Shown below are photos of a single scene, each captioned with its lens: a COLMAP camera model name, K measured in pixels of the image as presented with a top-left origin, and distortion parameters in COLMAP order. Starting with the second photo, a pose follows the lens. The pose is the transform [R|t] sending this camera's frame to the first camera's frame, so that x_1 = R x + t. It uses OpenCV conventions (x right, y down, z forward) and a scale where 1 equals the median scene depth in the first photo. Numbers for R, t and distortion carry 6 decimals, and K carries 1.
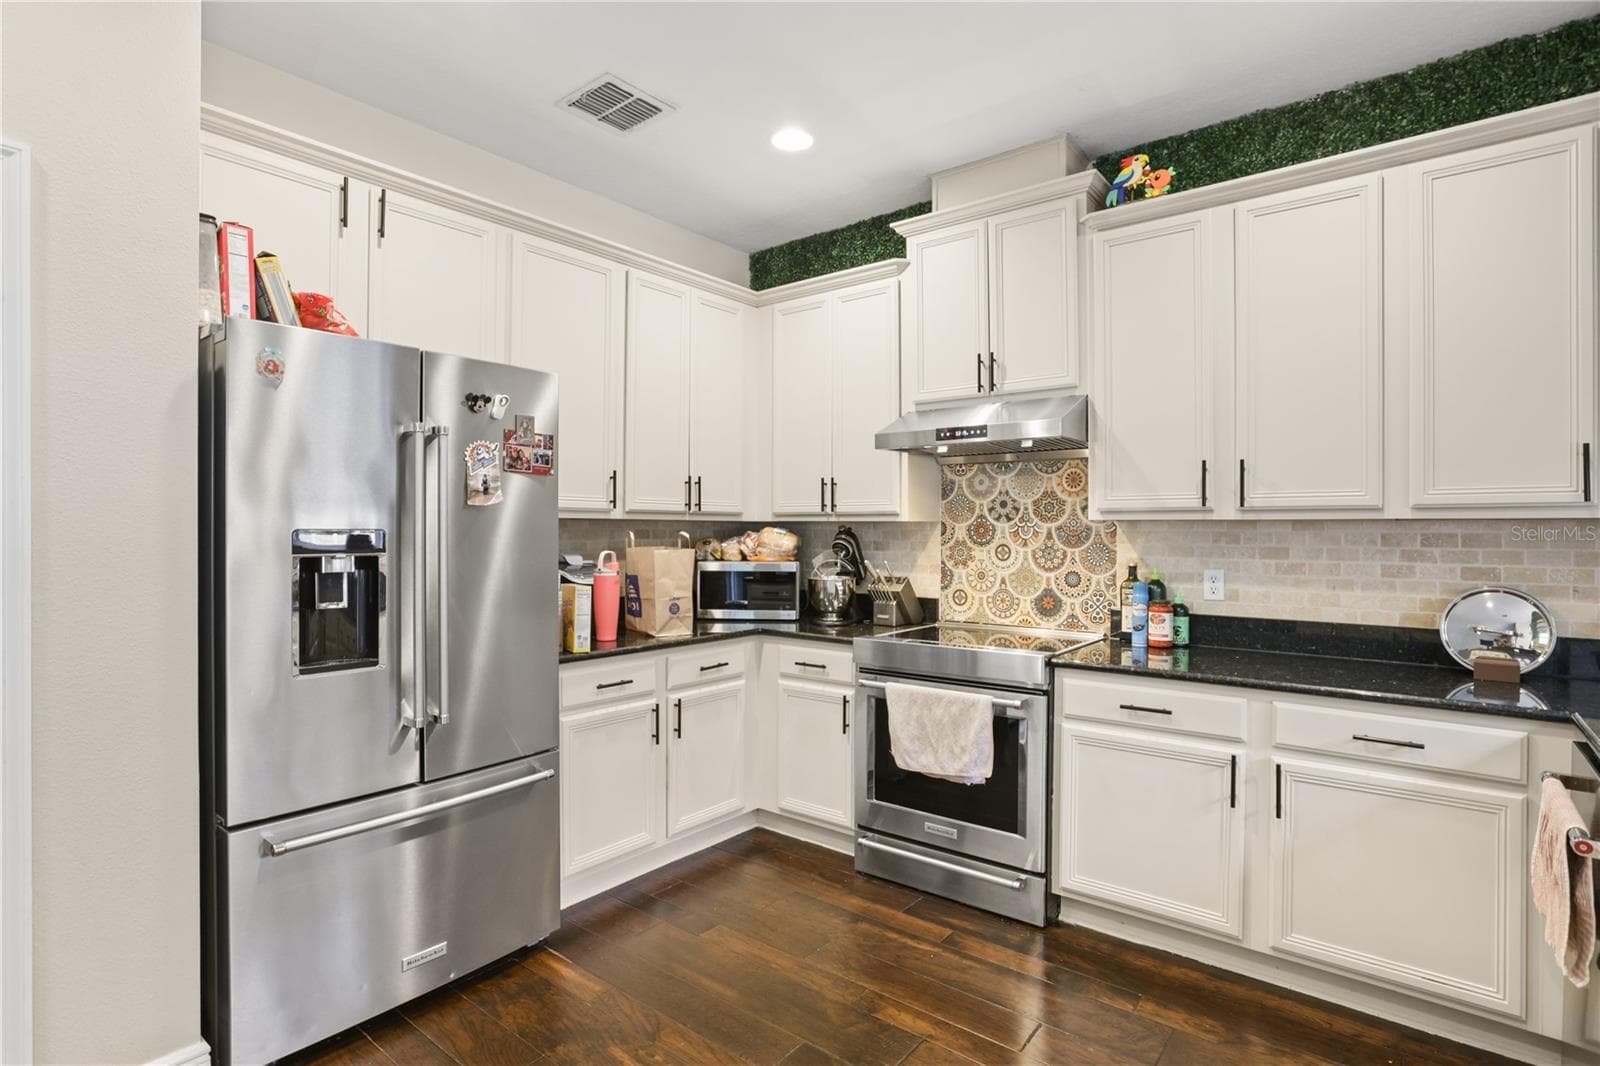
lens RADIAL K [[816.0, 0, 795.0], [0, 816.0, 522.5], [0, 0, 1]] dist [-0.022415, 0.011196]
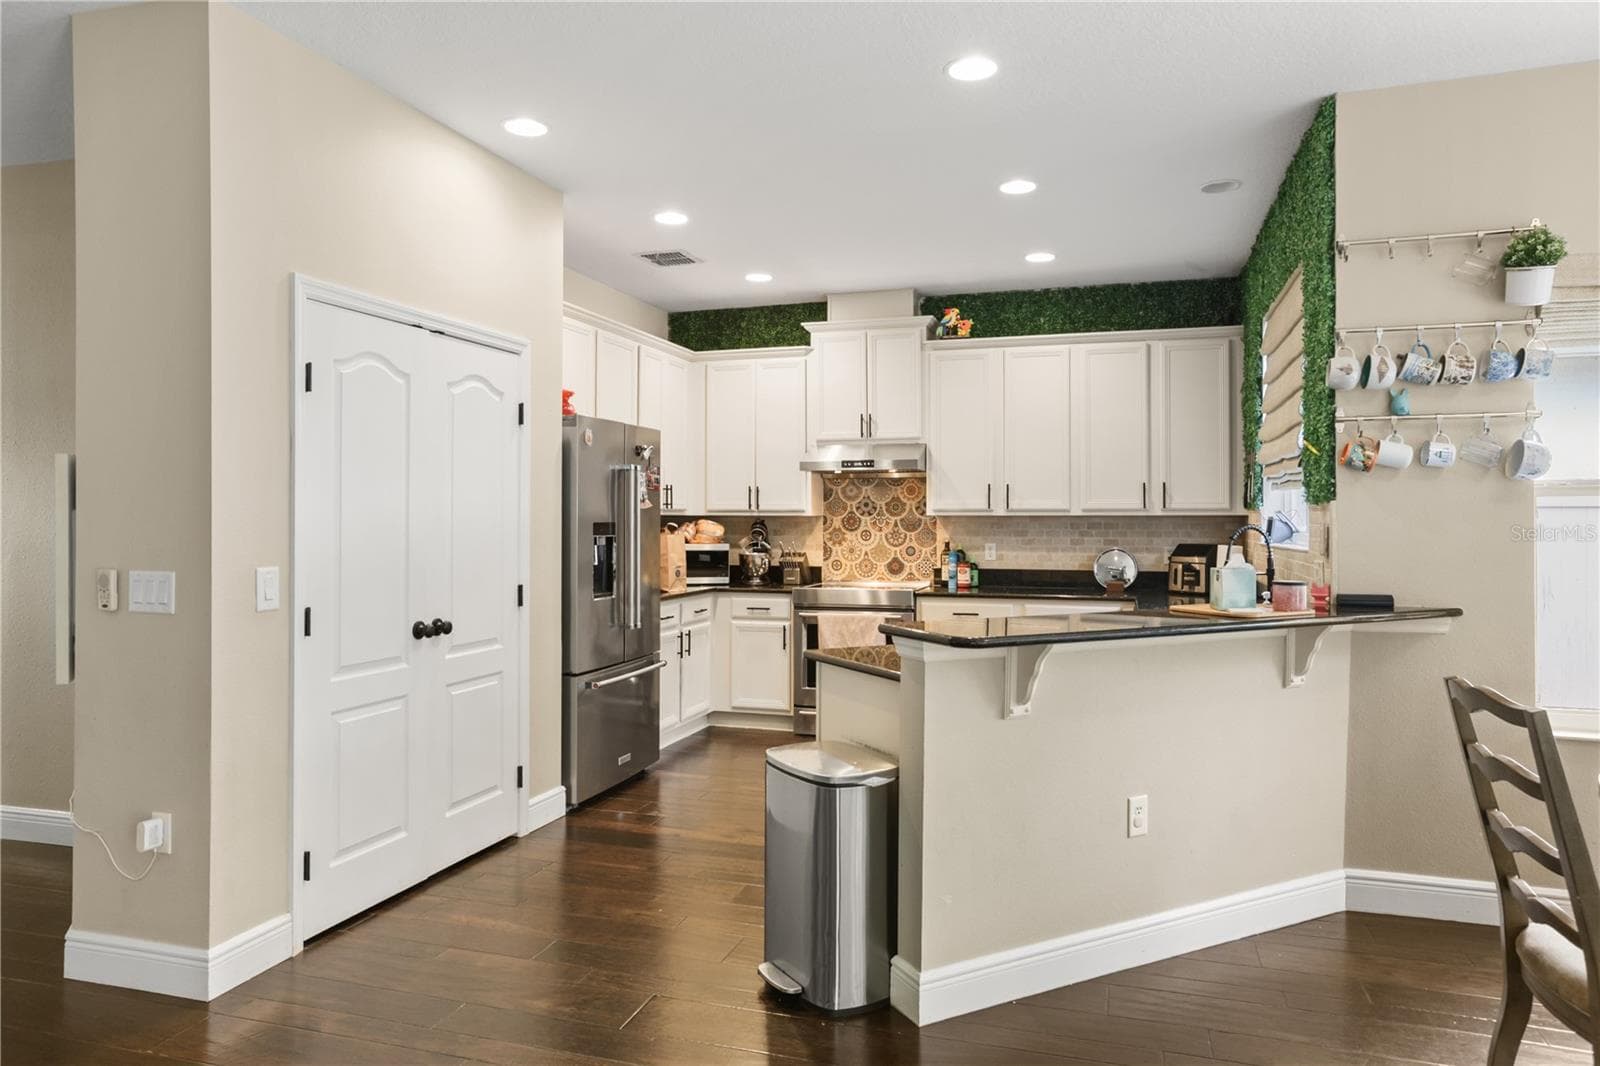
lens RADIAL K [[1048.0, 0, 795.8], [0, 1048.0, 503.7], [0, 0, 1]] dist [-0.001656, 0.003334]
pose [[0.935681, 0.002310, 0.352839, -0.638481], [-0.000566, 0.999987, -0.005046, -0.015554], [-0.352847, 0.004522, 0.935670, -0.920396]]
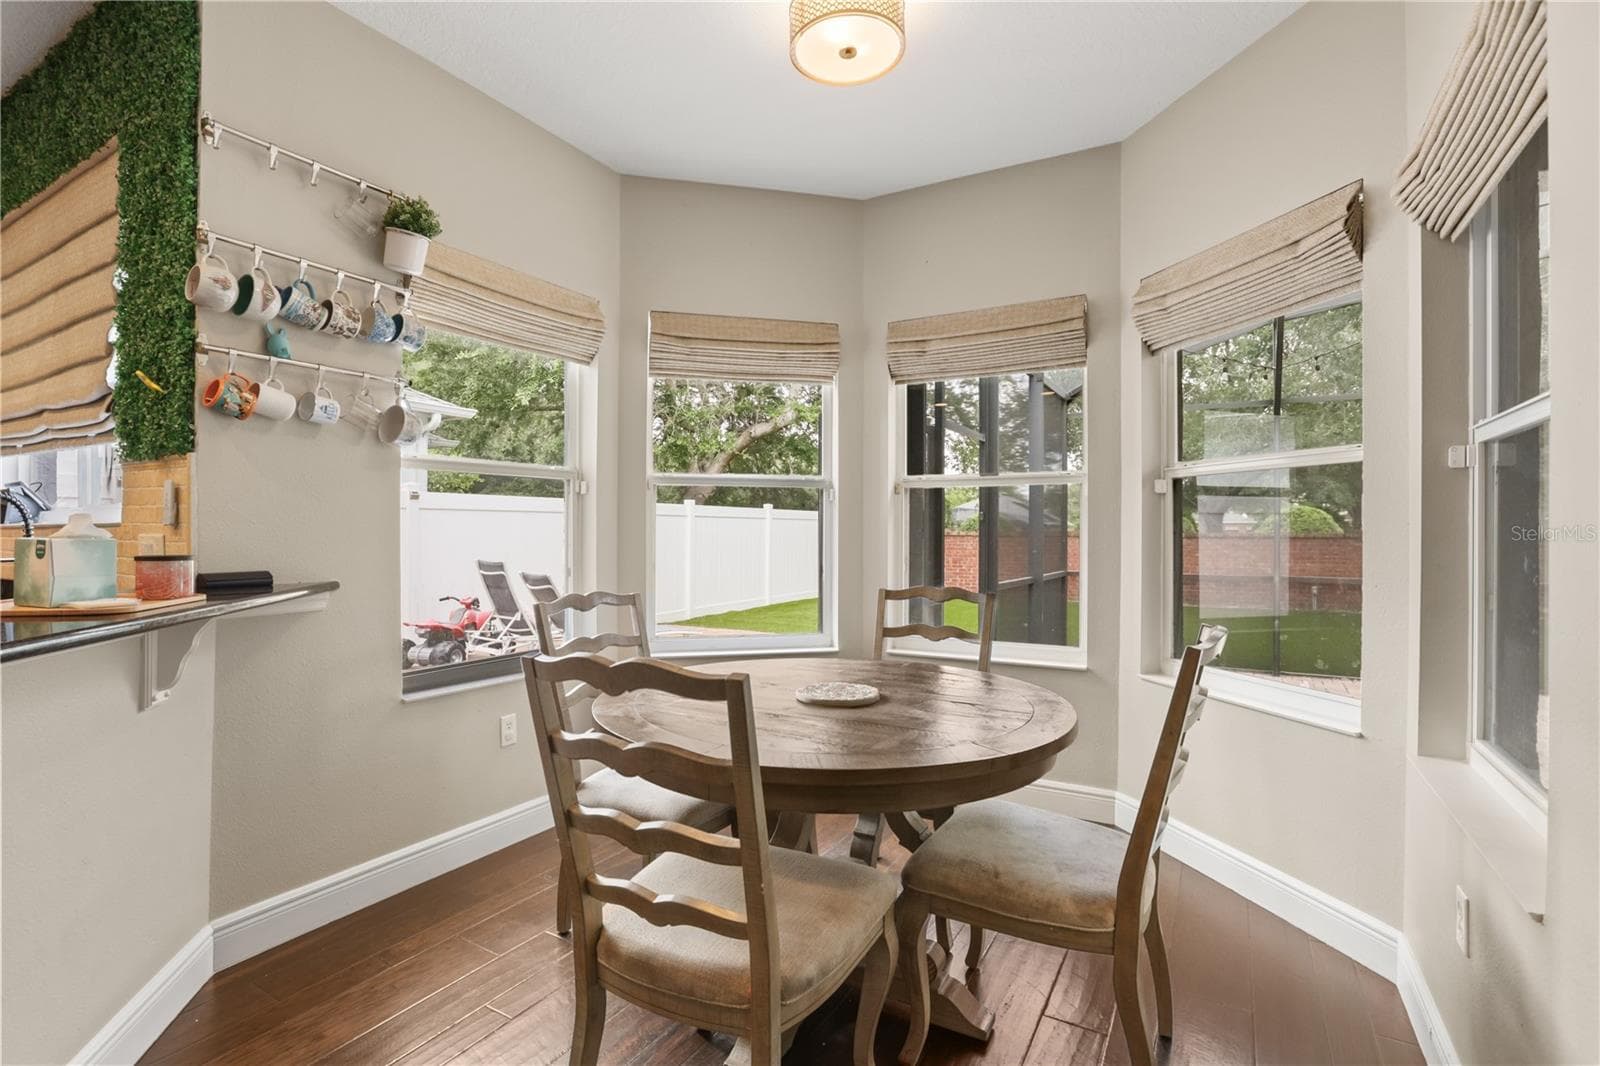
lens RADIAL K [[756.3, 0, 789.9], [0, 756.3, 533.6], [0, 0, 1]] dist [-0.014701, 0.000386]
pose [[-0.125574, -0.008366, 0.992049, -0.386124], [-0.009604, 0.999928, 0.007217, 0.030811], [-0.992038, -0.008622, -0.125646, -0.499192]]
